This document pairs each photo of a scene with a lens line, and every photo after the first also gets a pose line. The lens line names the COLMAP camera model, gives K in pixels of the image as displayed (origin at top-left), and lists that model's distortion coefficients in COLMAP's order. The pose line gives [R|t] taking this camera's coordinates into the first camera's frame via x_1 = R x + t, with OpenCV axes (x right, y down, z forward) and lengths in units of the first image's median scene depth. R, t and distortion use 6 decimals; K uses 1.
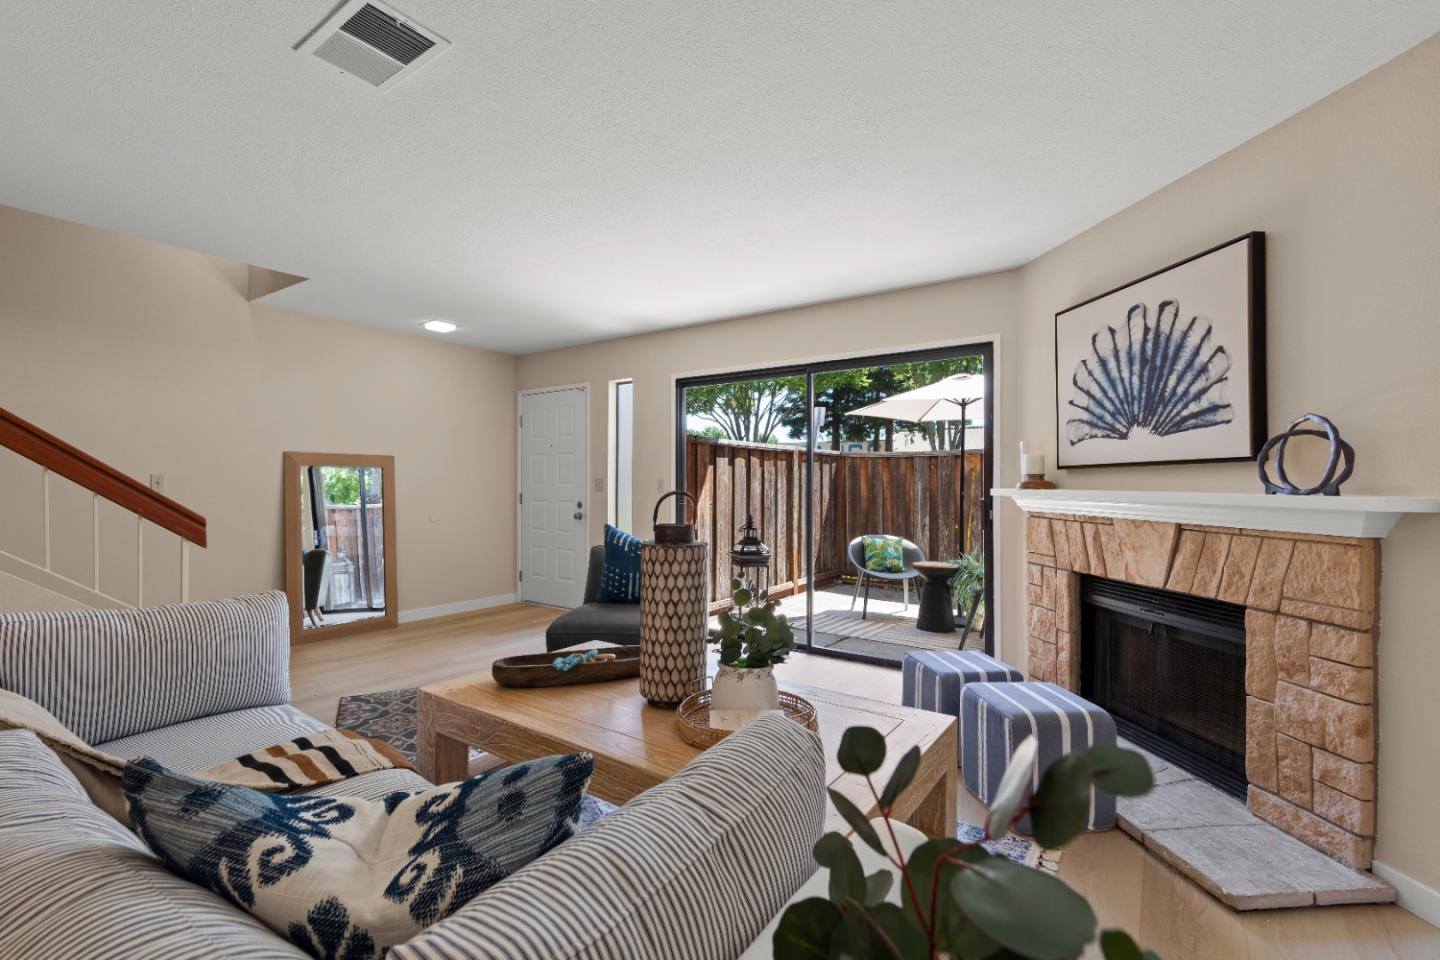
lens RADIAL K [[634.1, 0, 719.4], [0, 634.1, 472.5], [0, 0, 1]] dist [-0.002152, -0.000171]
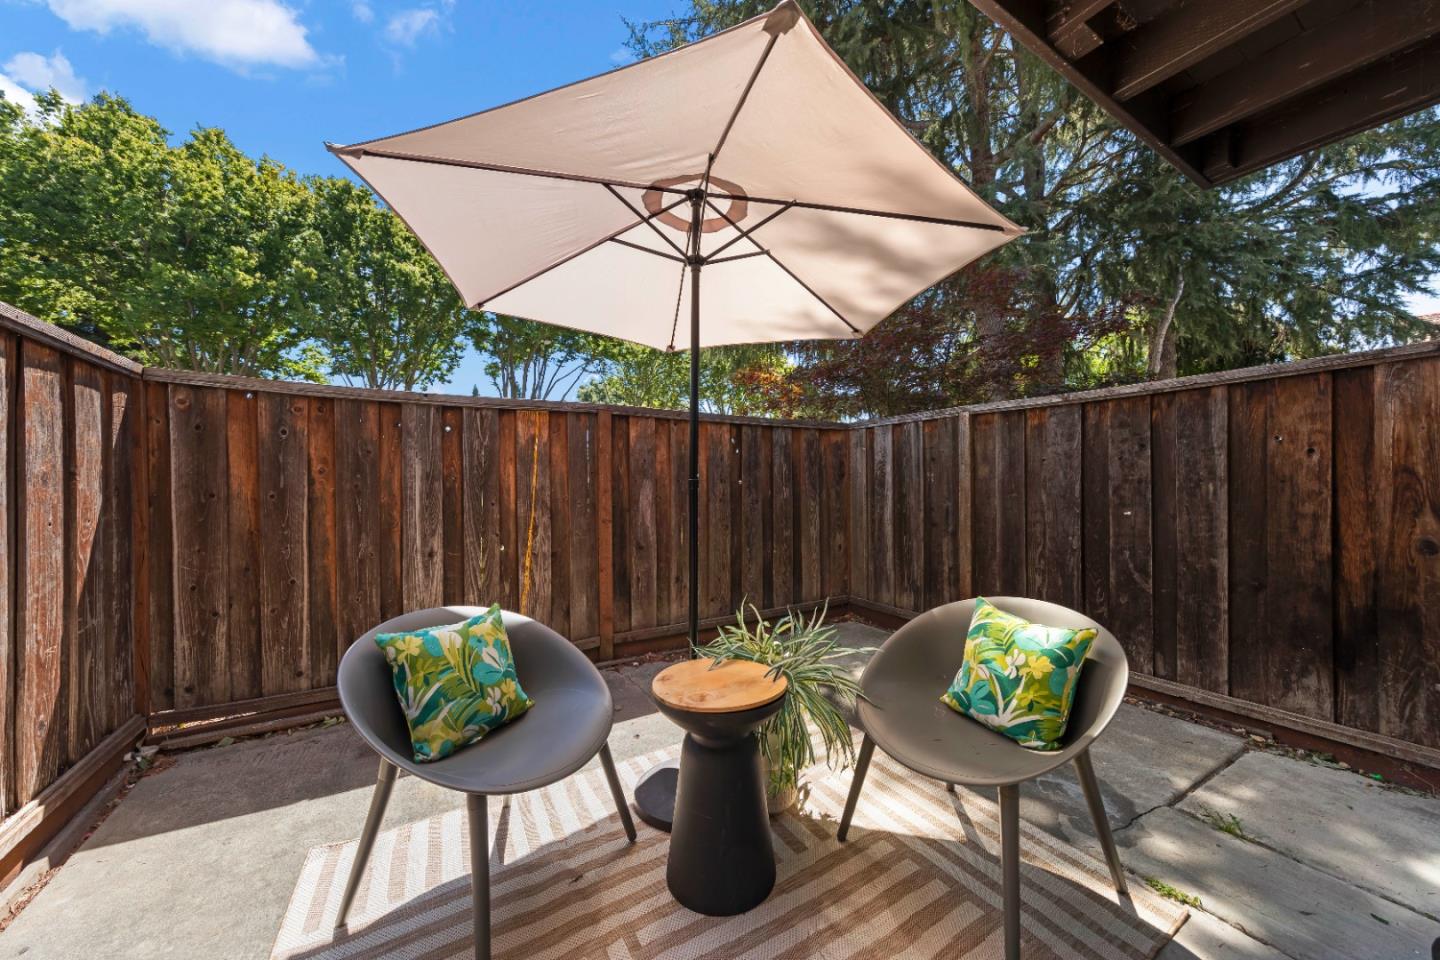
lens RADIAL K [[490.1, 0, 720.5], [0, 490.1, 485.8], [0, 0, 1]] dist [0.001017, 0.000036]
pose [[0.388967, -0.007321, 0.921223, 0.072659], [-0.008378, 0.999899, 0.011484, 0.027093], [-0.921214, -0.012185, 0.388866, 0.647950]]
